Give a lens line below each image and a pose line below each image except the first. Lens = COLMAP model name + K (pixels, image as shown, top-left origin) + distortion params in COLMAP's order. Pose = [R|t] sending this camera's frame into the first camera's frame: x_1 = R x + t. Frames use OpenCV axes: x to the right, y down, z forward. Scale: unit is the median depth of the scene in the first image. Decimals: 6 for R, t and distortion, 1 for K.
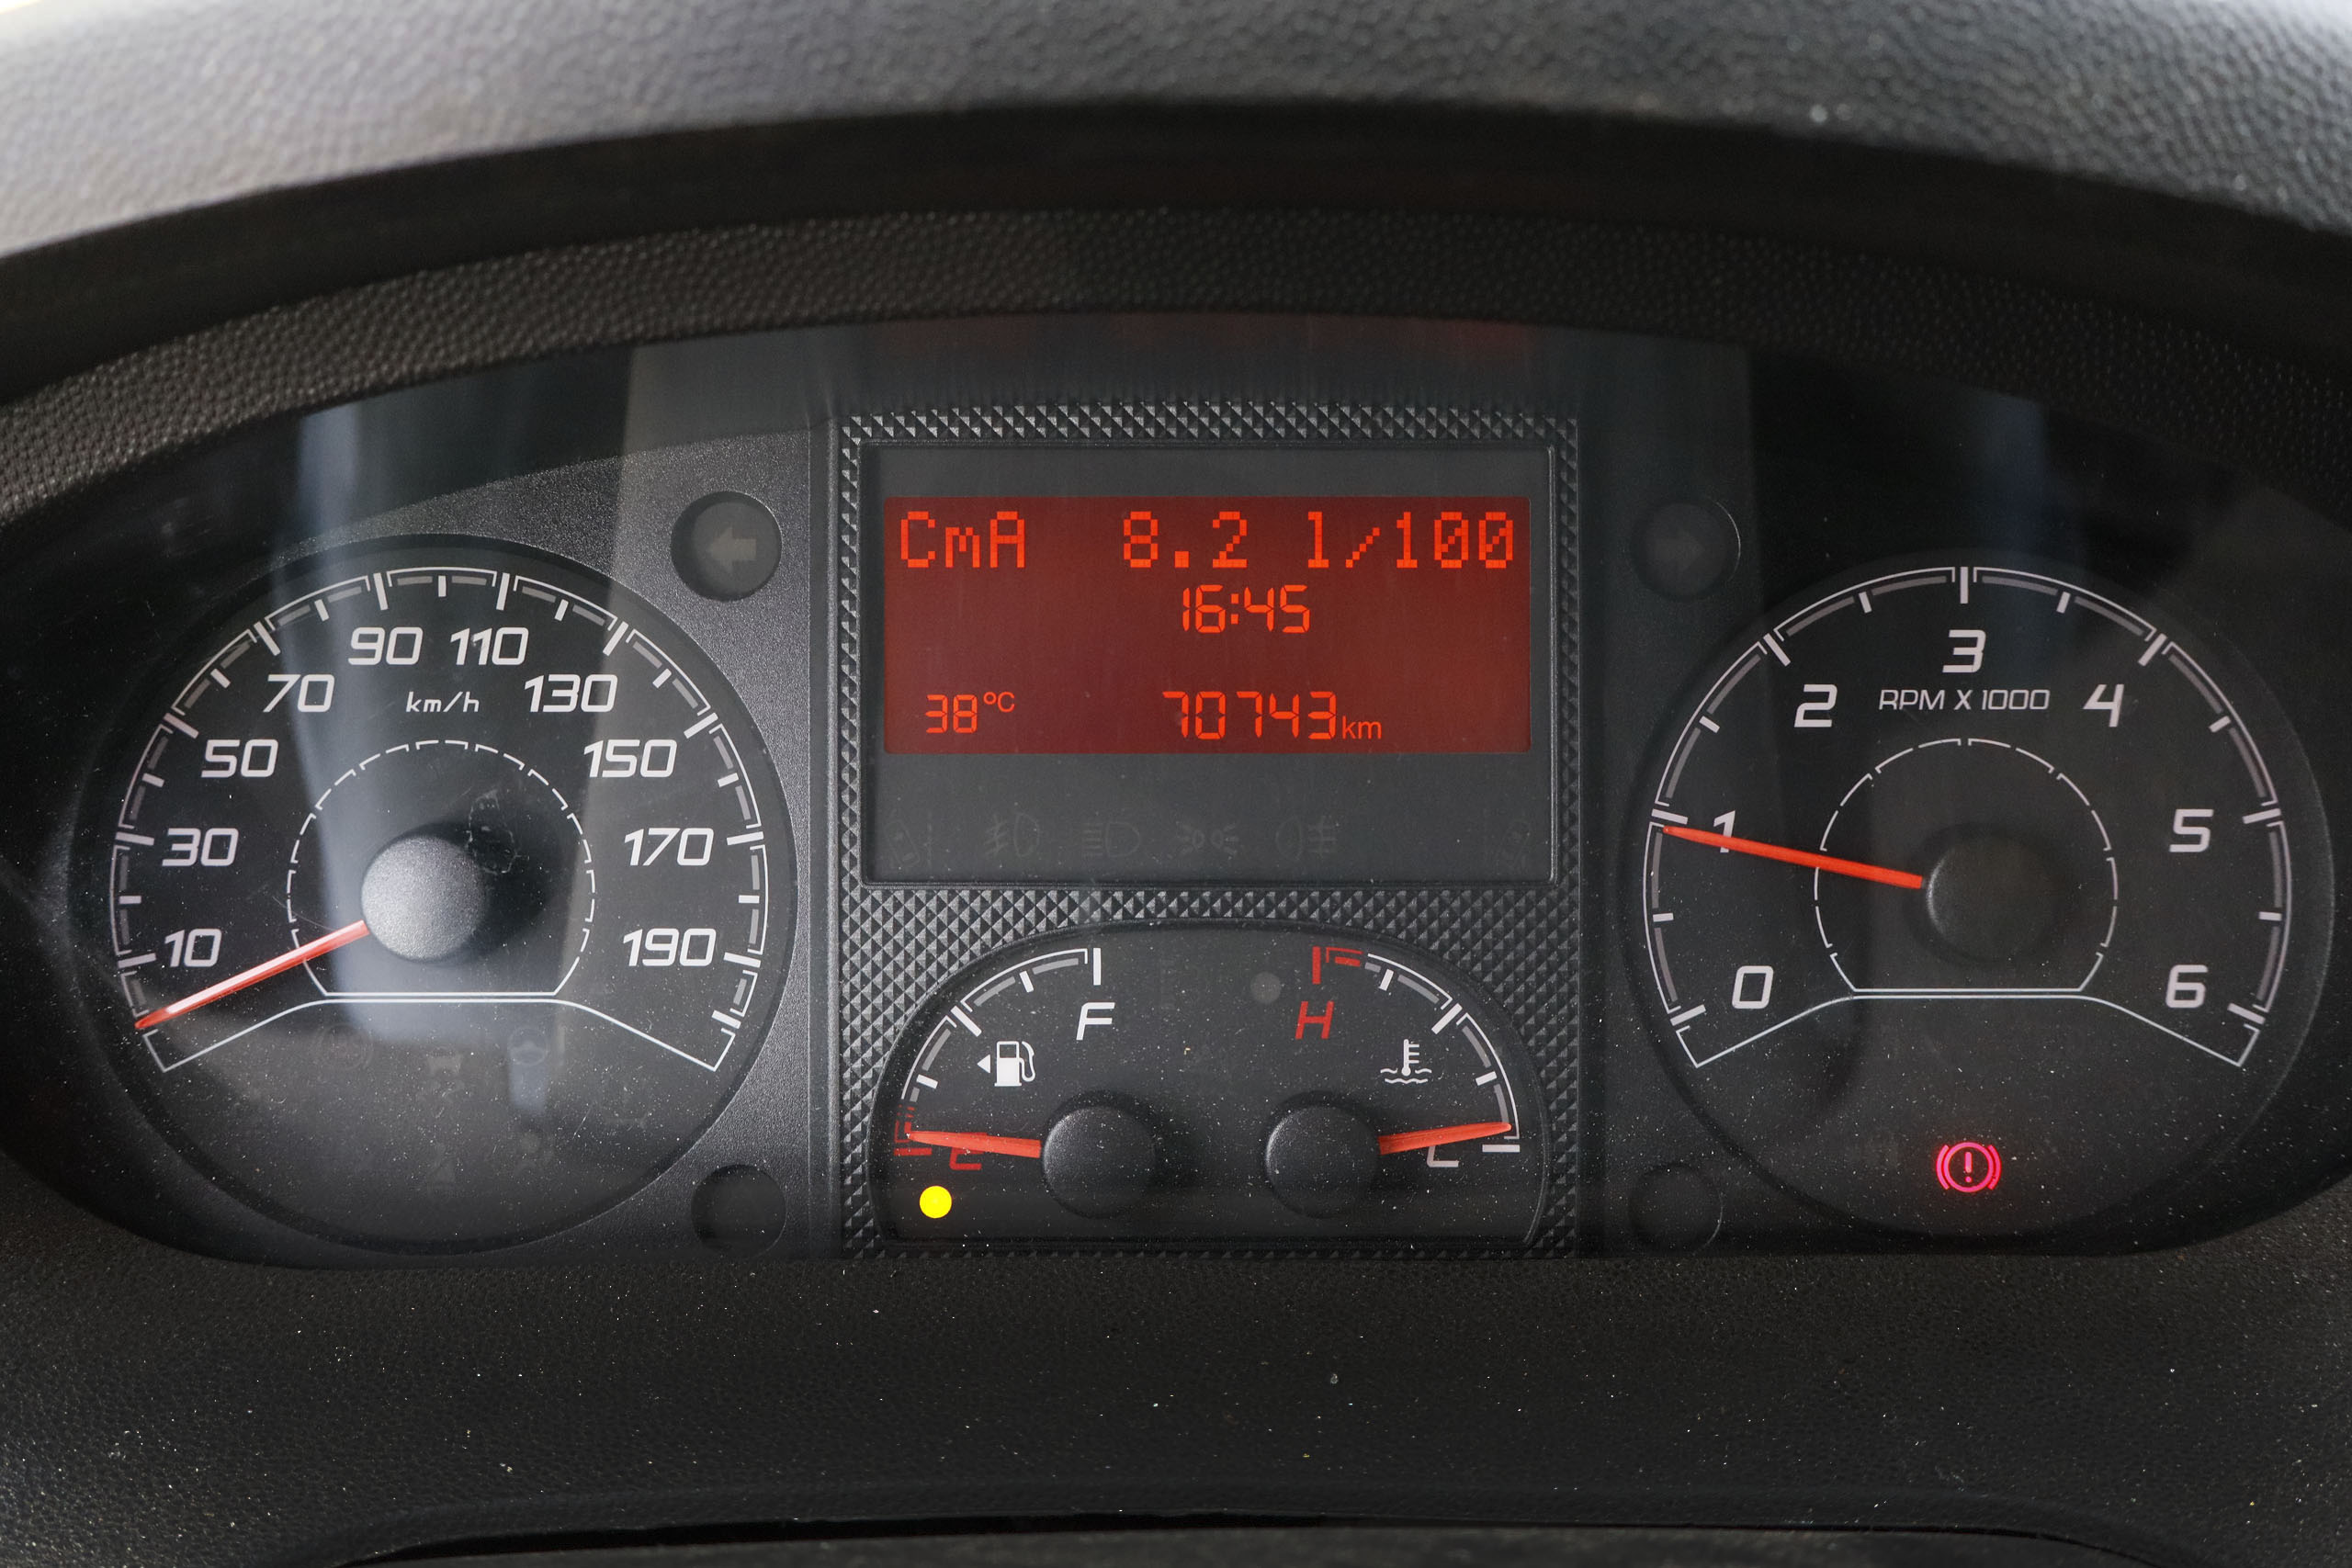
lens RADIAL K [[2320.9, 0, 1174.4], [0, 2320.9, 784.8], [0, 0, 1]] dist [0.016747, 0.000000]
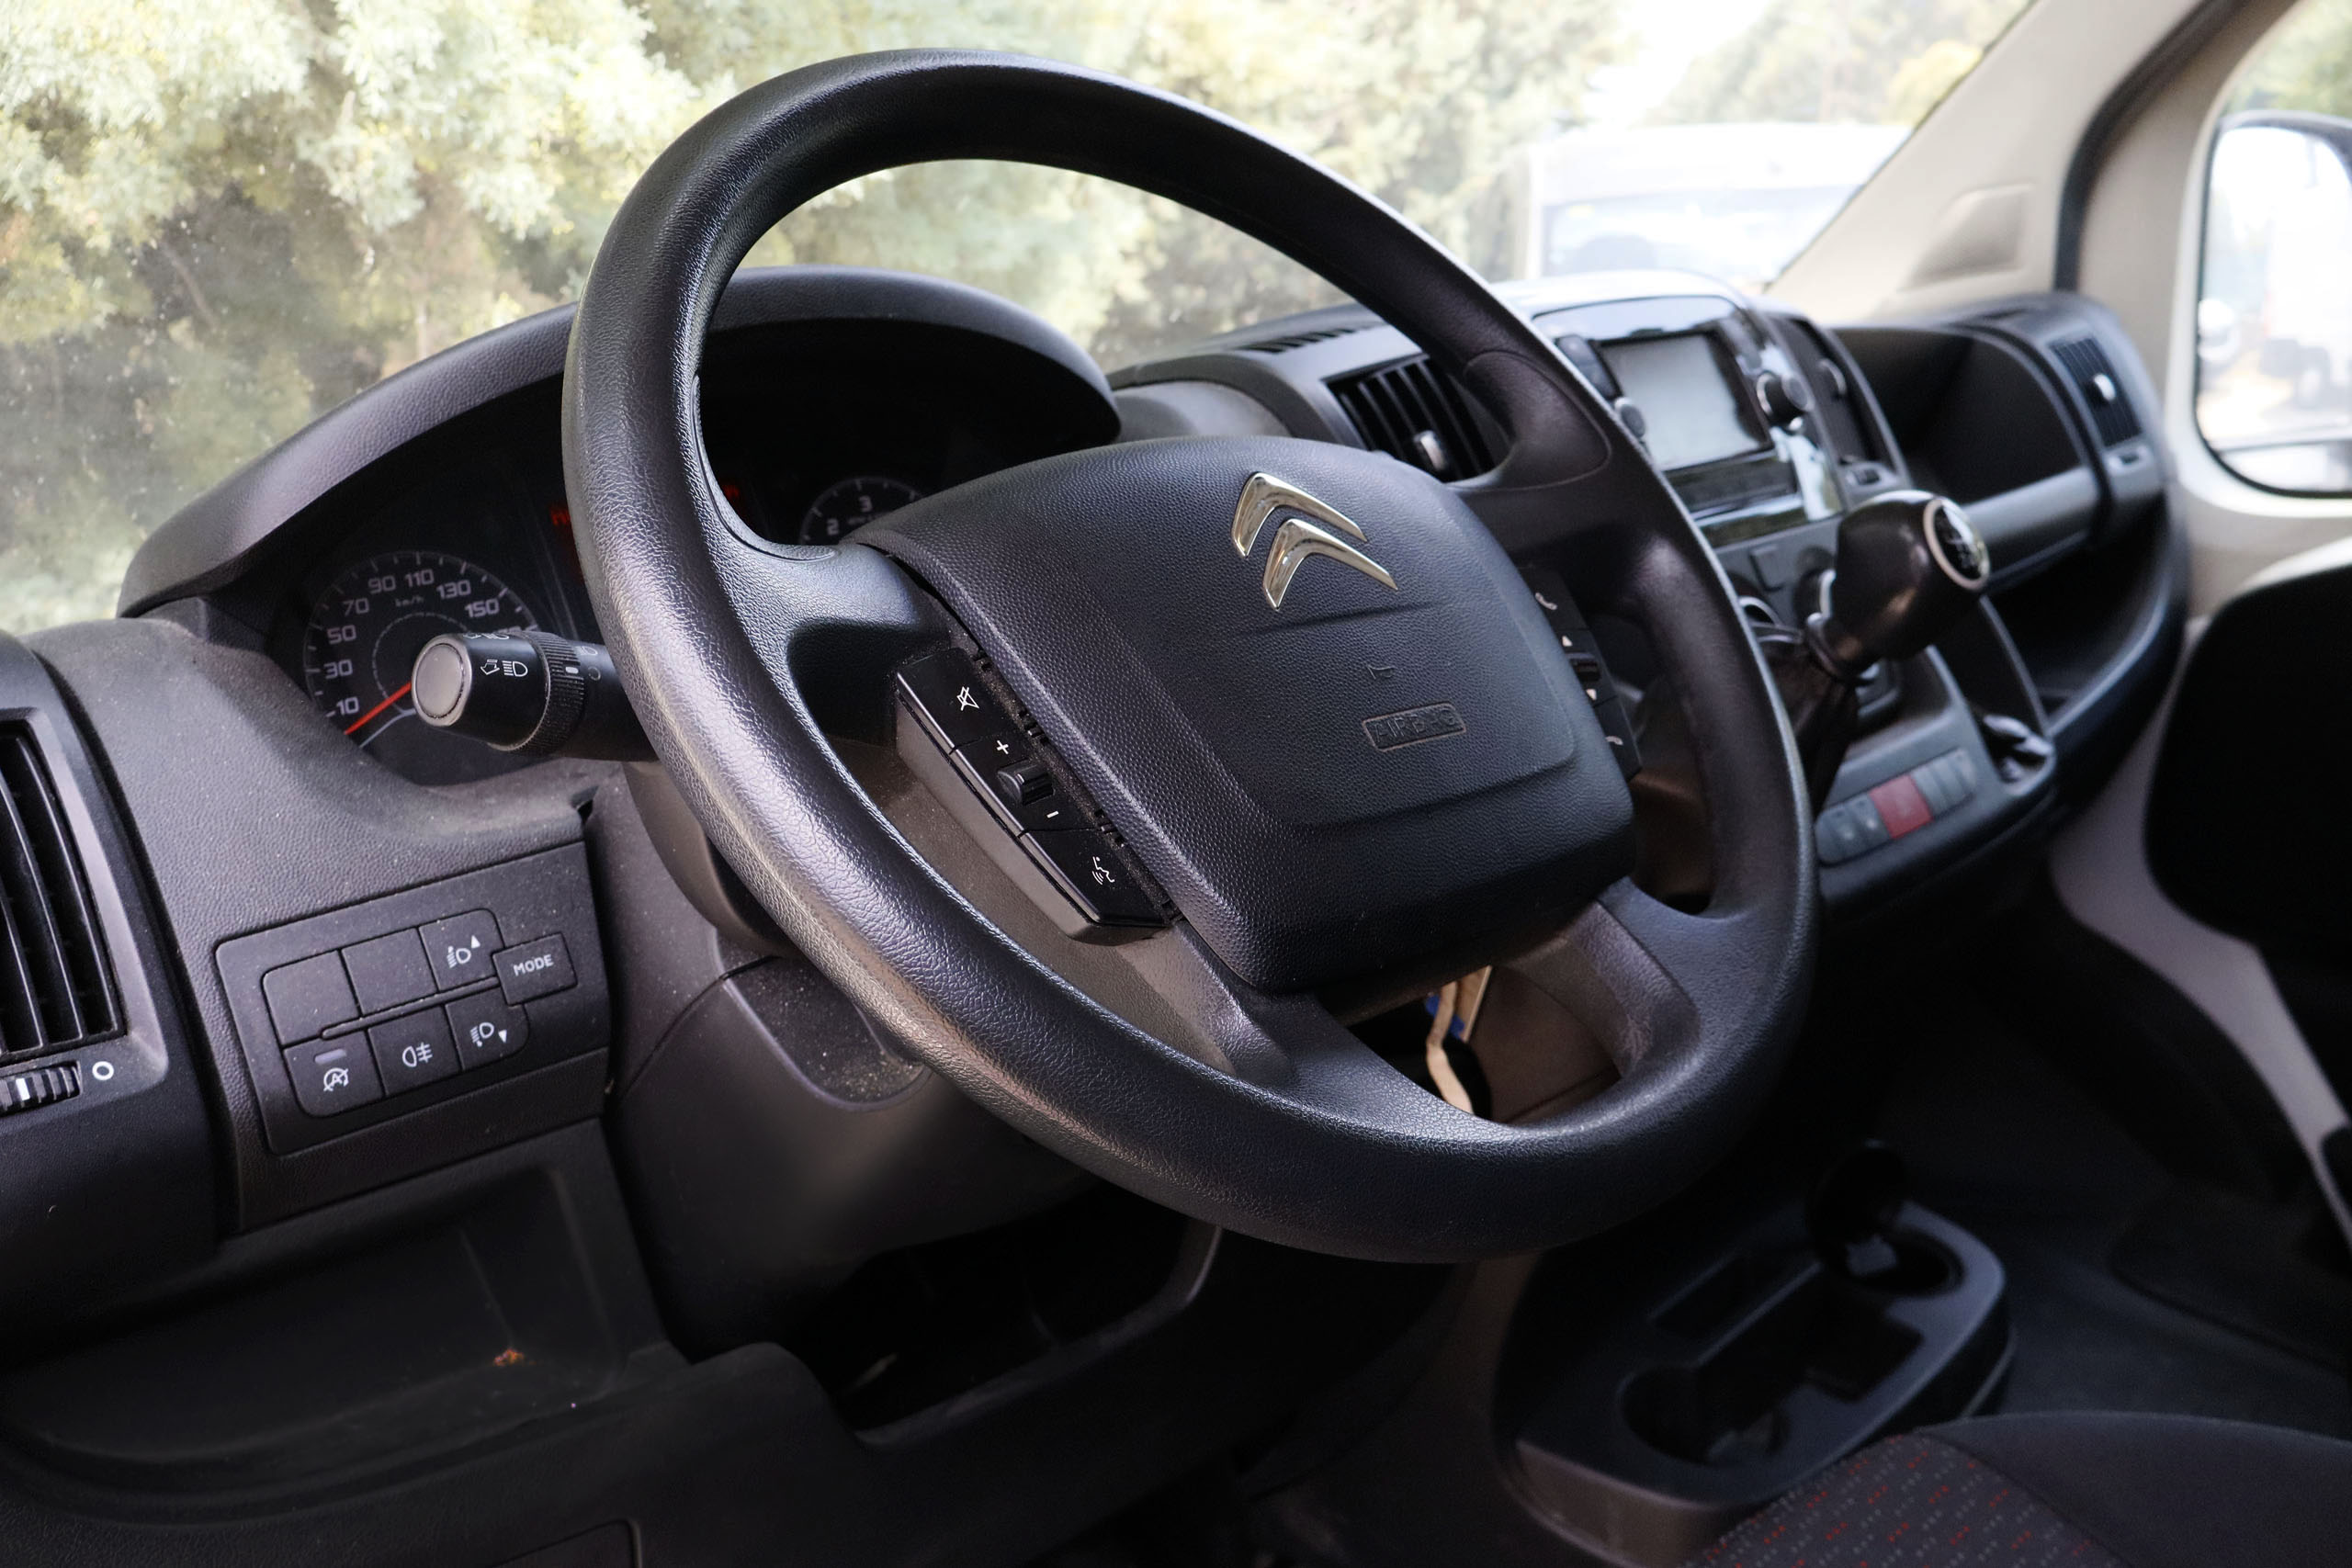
lens RADIAL K [[1966.4, 0, 1177.0], [0, 1966.4, 784.4], [0, 0, 1]] dist [0.014630, -0.016336]
pose [[0.702412, -0.234994, 0.671860, -1.264315], [0.327451, 0.944794, -0.011883, 0.478470], [-0.631976, 0.228348, 0.740583, -1.181470]]
